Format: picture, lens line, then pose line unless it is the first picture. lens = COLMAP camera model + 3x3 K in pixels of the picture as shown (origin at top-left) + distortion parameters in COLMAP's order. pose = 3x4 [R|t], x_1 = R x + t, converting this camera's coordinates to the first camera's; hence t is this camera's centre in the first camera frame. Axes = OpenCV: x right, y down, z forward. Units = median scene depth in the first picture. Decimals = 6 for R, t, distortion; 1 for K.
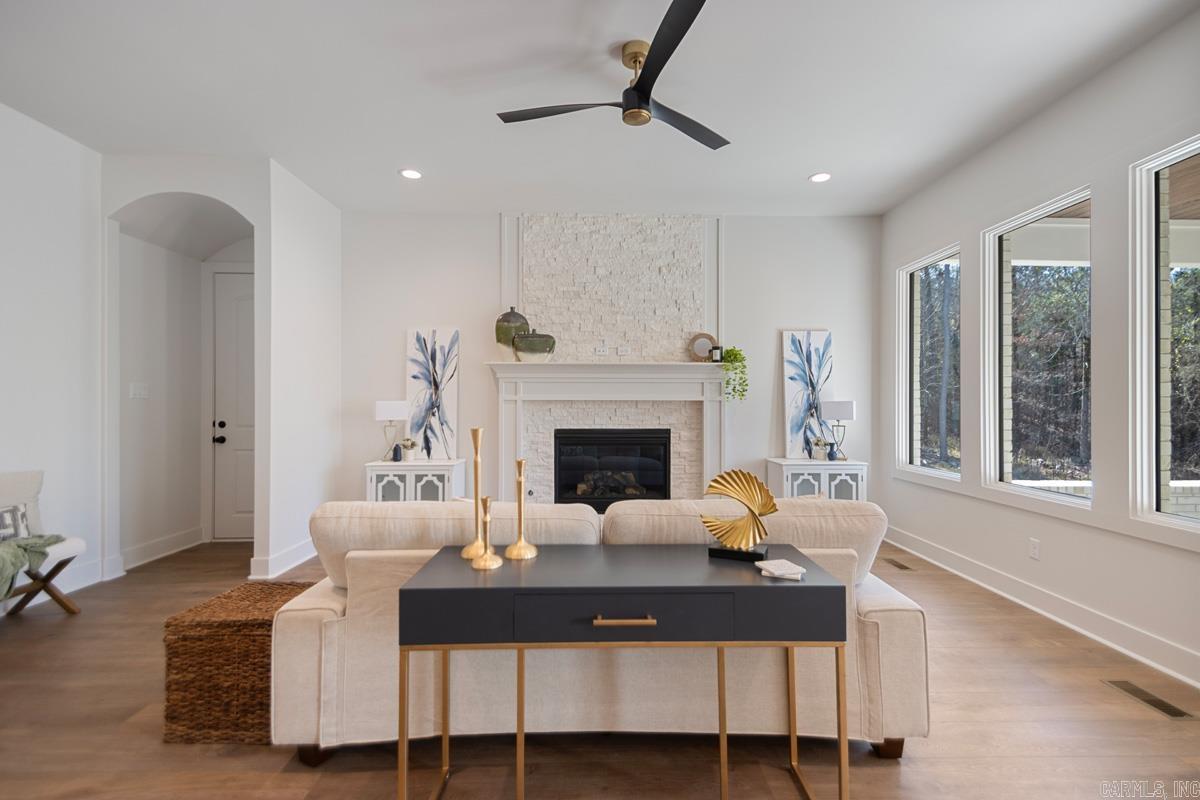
lens RADIAL K [[560.7, 0, 608.2], [0, 560.7, 403.3], [0, 0, 1]] dist [0.022918, -0.000391]
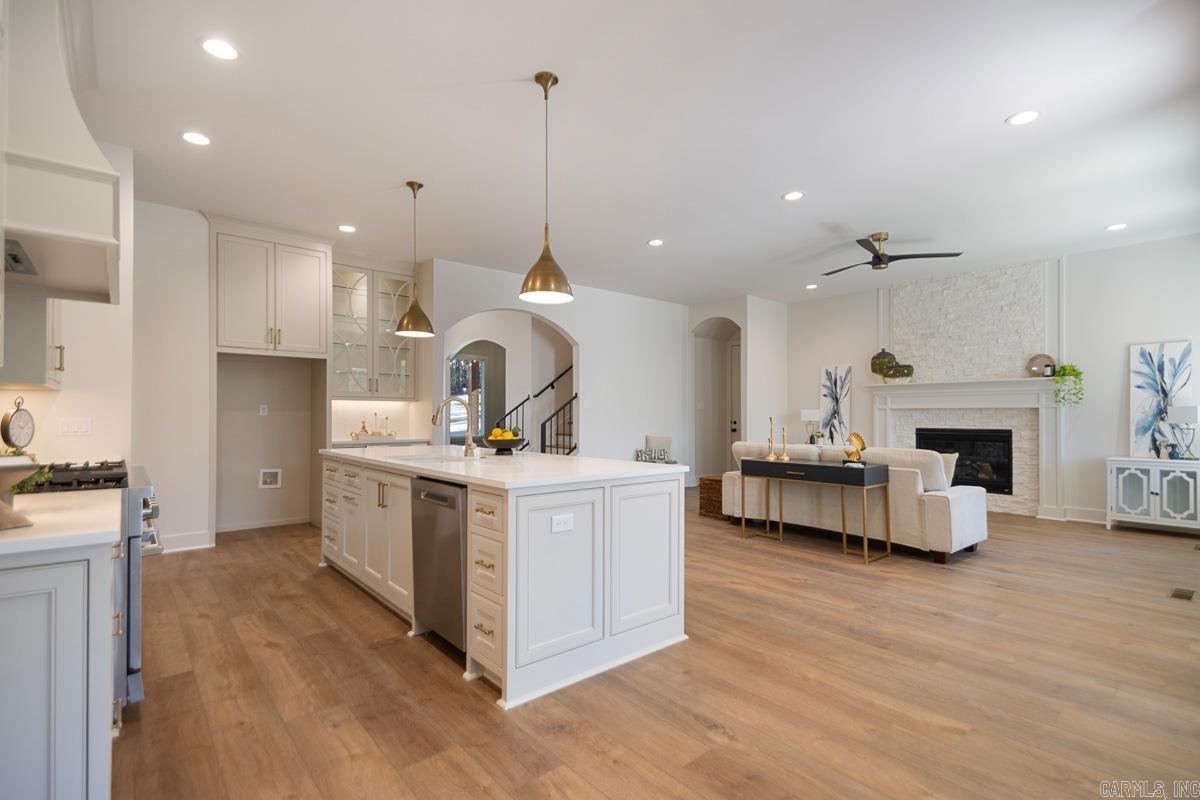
lens RADIAL K [[576.8, 0, 600.3], [0, 576.8, 418.0], [0, 0, 1]] dist [-0.000667, -0.000405]
pose [[0.624924, 0.001890, -0.780683, 0.569134], [0.001594, 0.999992, 0.003697, 0.012661], [0.780684, -0.003555, 0.624916, -0.590389]]
